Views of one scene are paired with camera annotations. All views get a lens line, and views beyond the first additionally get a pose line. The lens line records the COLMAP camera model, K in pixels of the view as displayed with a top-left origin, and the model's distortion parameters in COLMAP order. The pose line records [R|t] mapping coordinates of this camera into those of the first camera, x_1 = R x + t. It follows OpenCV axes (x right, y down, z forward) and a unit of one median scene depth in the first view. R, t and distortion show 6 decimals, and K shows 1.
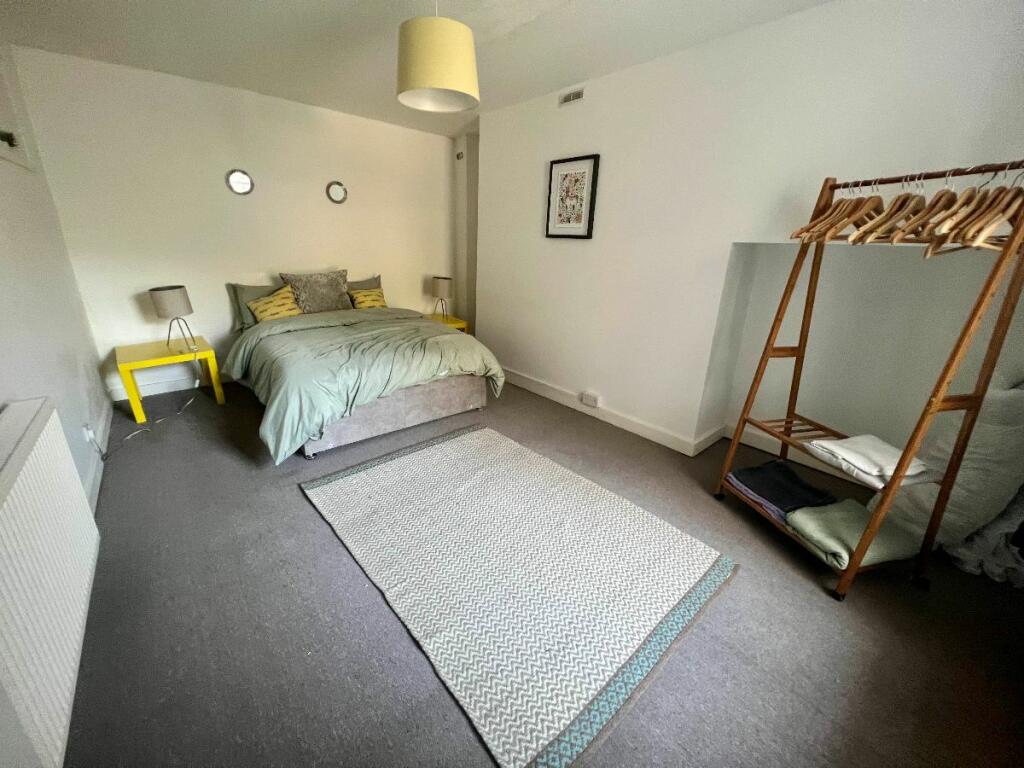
lens RADIAL K [[408.2, 0, 508.5], [0, 408.2, 379.5], [0, 0, 1]] dist [-0.002521, 0.000210]
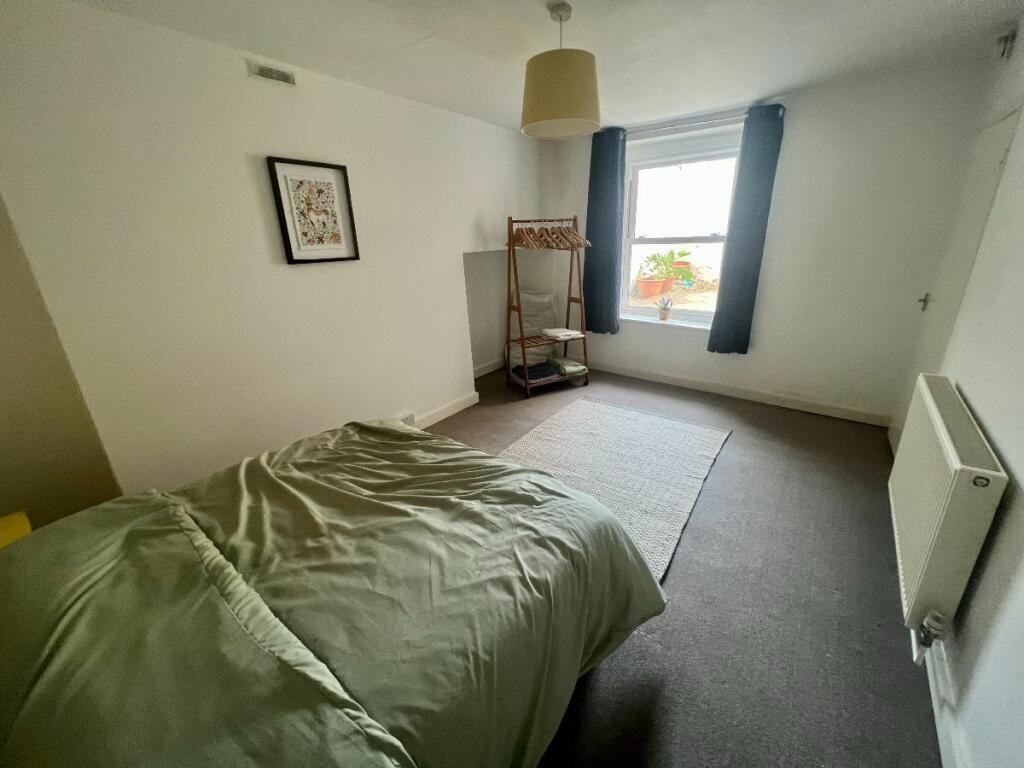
lens RADIAL K [[408.2, 0, 510.0], [0, 408.2, 378.3], [0, 0, 1]] dist [-0.002521, 0.000210]
pose [[-0.210257, -0.335537, 0.918263, -0.781045], [0.348004, 0.852052, 0.391026, -0.363756], [-0.913611, 0.401775, -0.062382, 0.870197]]
